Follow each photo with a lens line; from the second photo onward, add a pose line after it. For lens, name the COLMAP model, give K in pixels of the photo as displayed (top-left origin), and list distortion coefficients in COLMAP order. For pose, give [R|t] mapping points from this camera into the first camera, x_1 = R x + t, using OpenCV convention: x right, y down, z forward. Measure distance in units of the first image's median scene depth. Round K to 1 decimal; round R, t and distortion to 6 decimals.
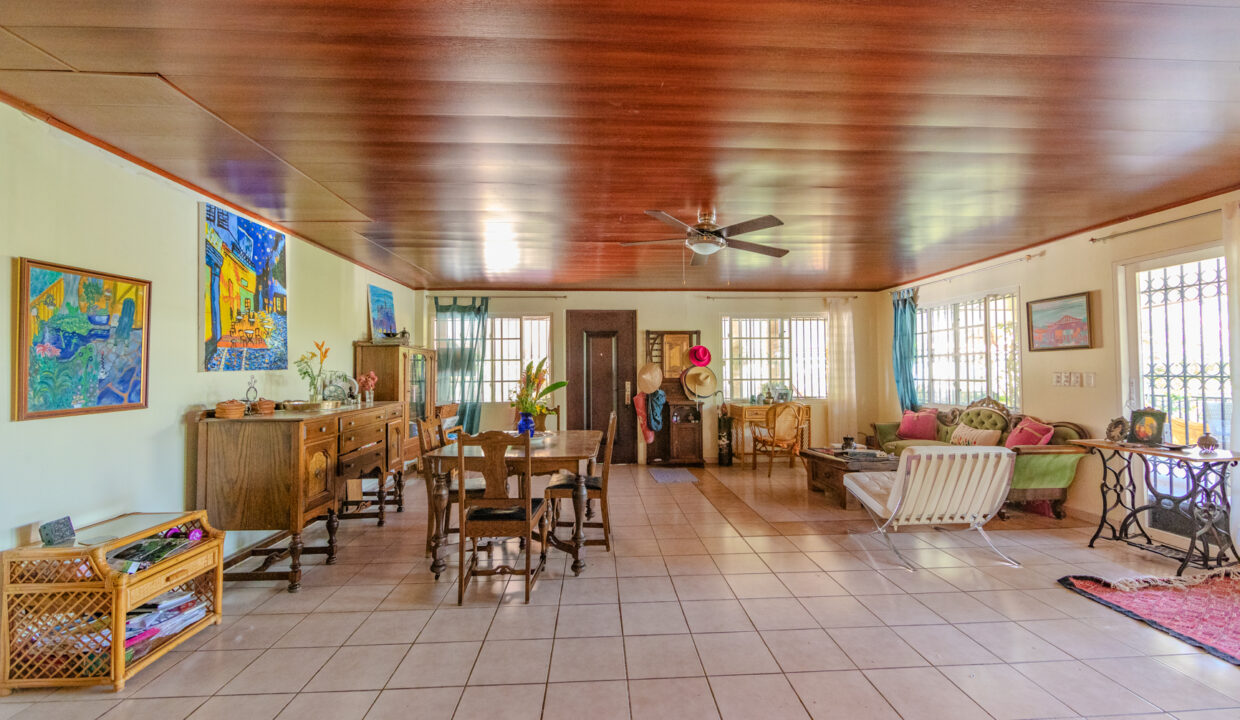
lens RADIAL K [[490.4, 0, 620.6], [0, 490.4, 357.5], [0, 0, 1]] dist [0.001896, 0.000223]
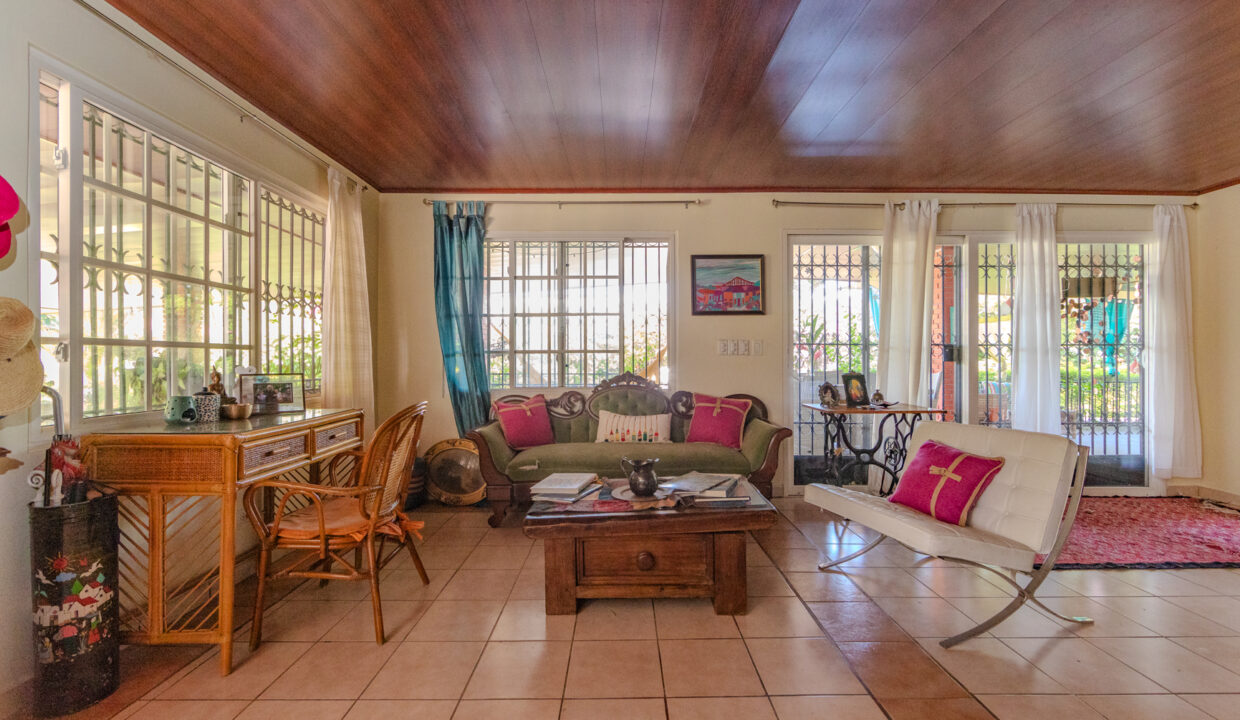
lens RADIAL K [[493.8, 0, 618.7], [0, 493.8, 365.3], [0, 0, 1]] dist [0.002162, 0.000105]
pose [[0.049856, -0.002896, 0.998752, -0.014885], [-0.029097, 0.999567, 0.004351, 0.076257], [-0.998332, -0.029278, 0.049751, 1.113229]]
